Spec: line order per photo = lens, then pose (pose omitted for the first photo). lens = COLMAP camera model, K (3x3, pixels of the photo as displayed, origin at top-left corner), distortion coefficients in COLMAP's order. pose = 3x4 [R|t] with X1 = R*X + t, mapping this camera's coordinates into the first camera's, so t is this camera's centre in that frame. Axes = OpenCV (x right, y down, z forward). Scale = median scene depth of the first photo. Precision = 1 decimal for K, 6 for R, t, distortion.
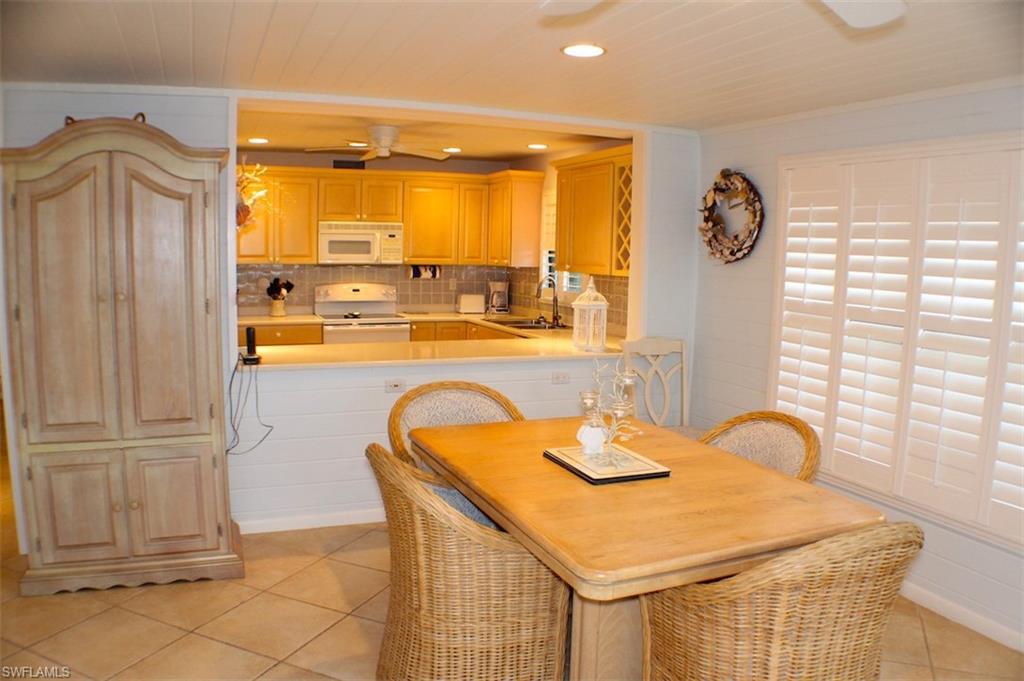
lens RADIAL K [[801.4, 0, 512.0], [0, 801.4, 340.5], [0, 0, 1]] dist [-0.182127, 0.010510]
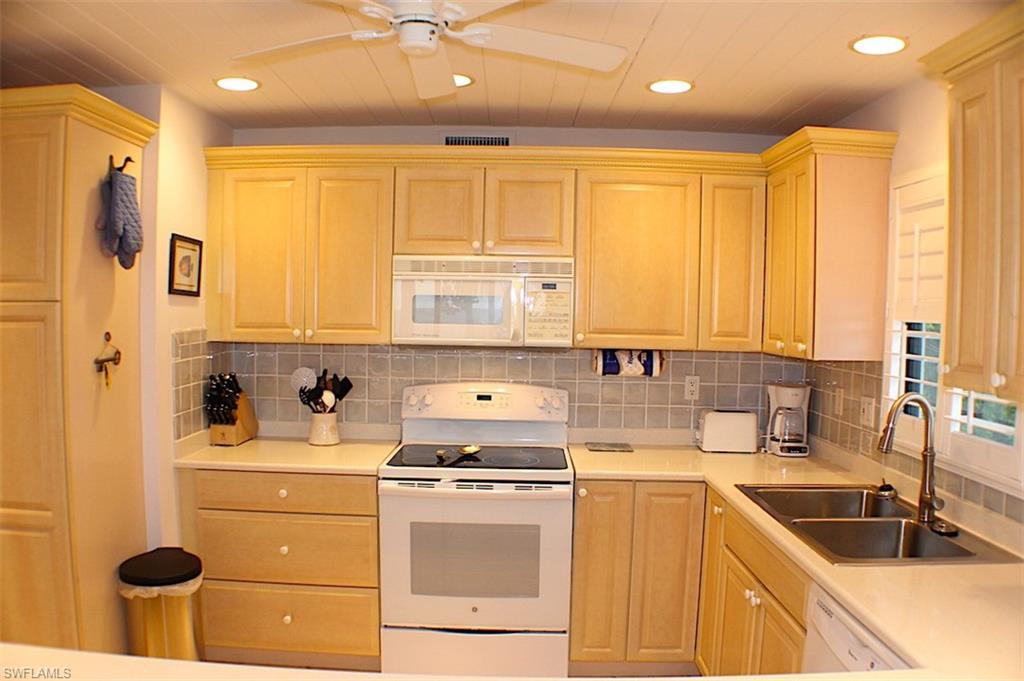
lens RADIAL K [[801.4, 0, 512.0], [0, 801.4, 340.5], [0, 0, 1]] dist [-0.182127, 0.010510]
pose [[0.928990, 0.016160, -0.369751, 0.002219], [-0.046534, 0.996218, -0.073374, -0.063808], [0.367167, 0.085370, 0.926229, 0.554592]]
